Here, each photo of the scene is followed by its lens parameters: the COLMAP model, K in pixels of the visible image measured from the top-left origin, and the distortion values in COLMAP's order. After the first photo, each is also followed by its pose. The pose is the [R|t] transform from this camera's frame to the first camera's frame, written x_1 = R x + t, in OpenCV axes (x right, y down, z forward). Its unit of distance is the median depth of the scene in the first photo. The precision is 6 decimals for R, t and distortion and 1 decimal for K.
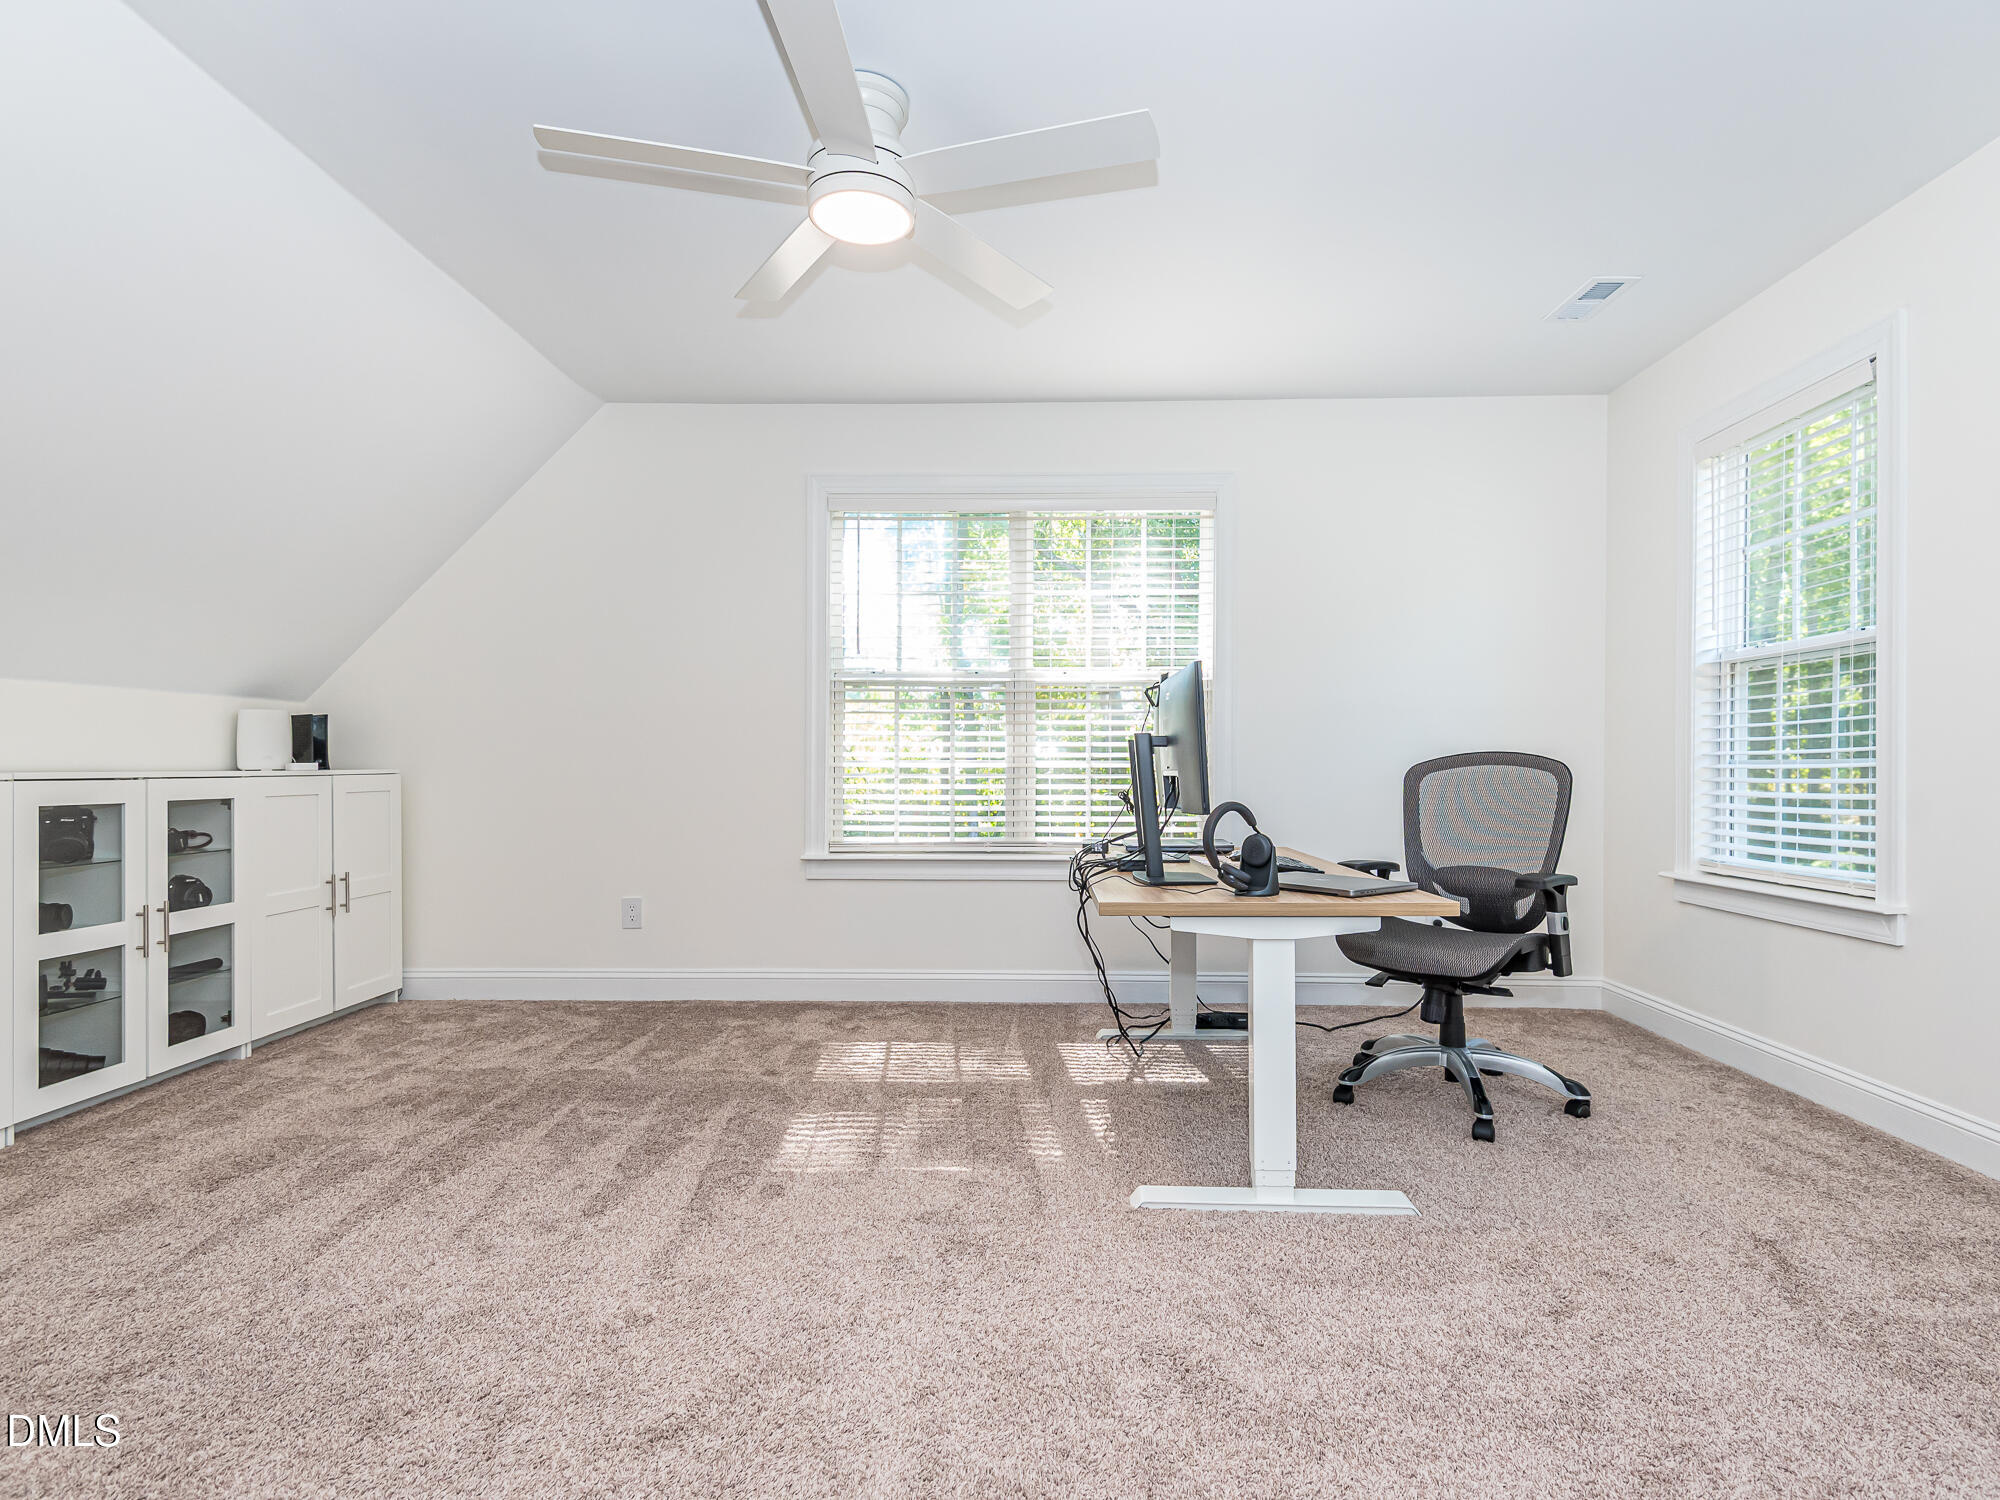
lens RADIAL K [[1037.5, 0, 1002.5], [0, 1037.5, 763.8], [0, 0, 1]] dist [0.026785, -0.017376]
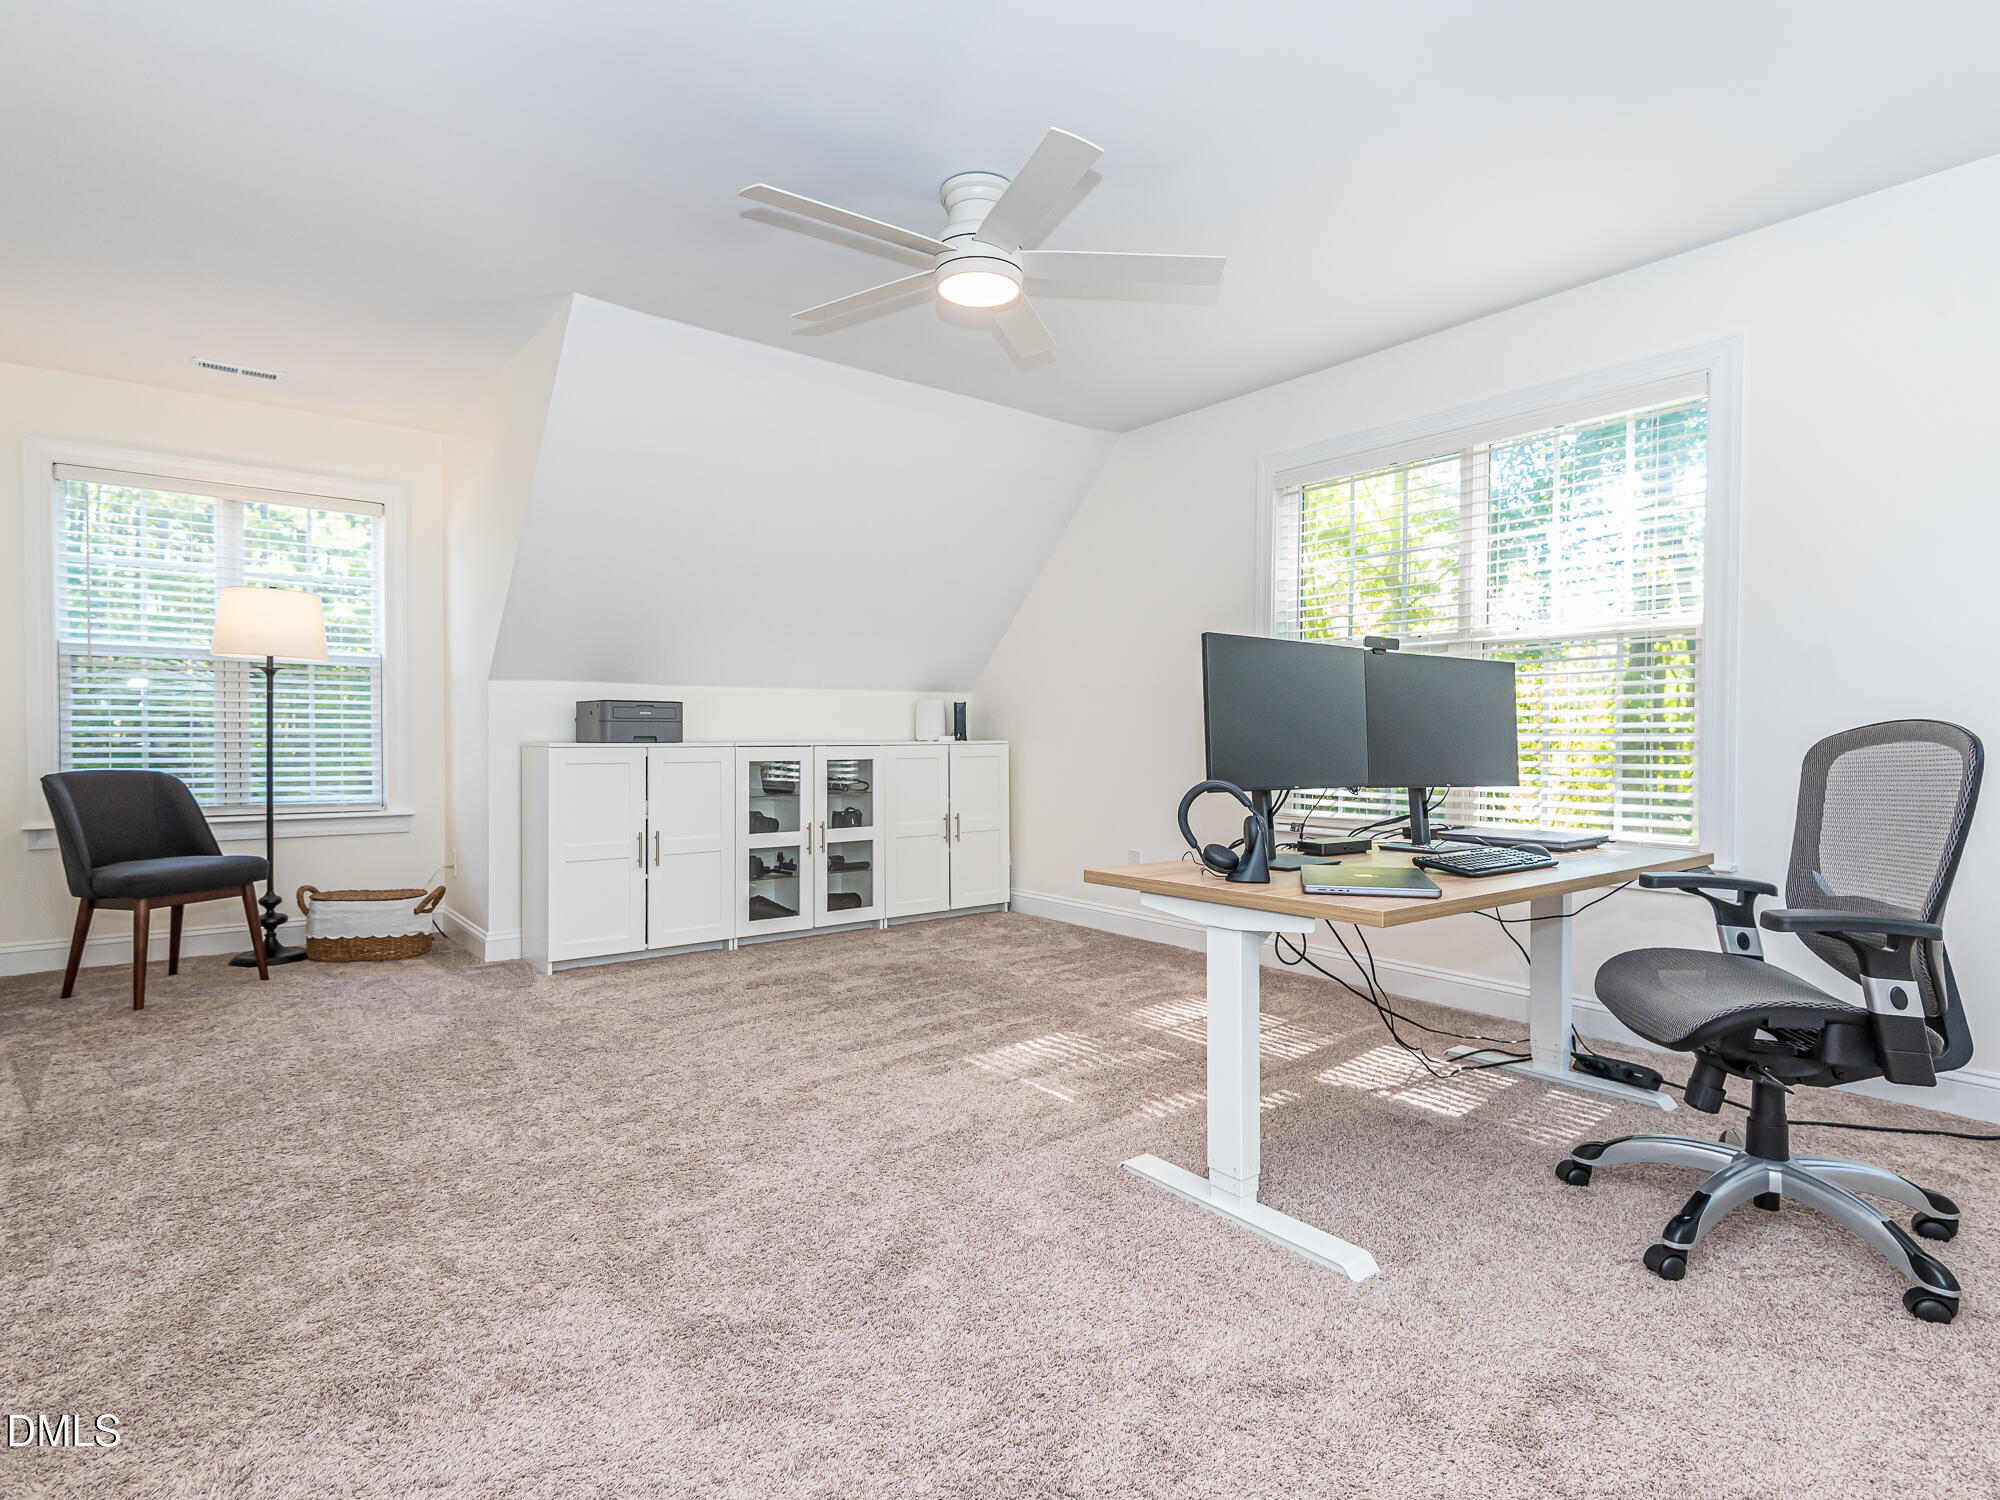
lens RADIAL K [[1037.5, 0, 1002.2], [0, 1037.5, 733.9], [0, 0, 1]] dist [0.026785, -0.017376]
pose [[0.637105, -0.001785, -0.770775, 0.598018], [0.001264, 0.999998, -0.001271, -0.002993], [0.770776, -0.000165, 0.637106, 0.175502]]
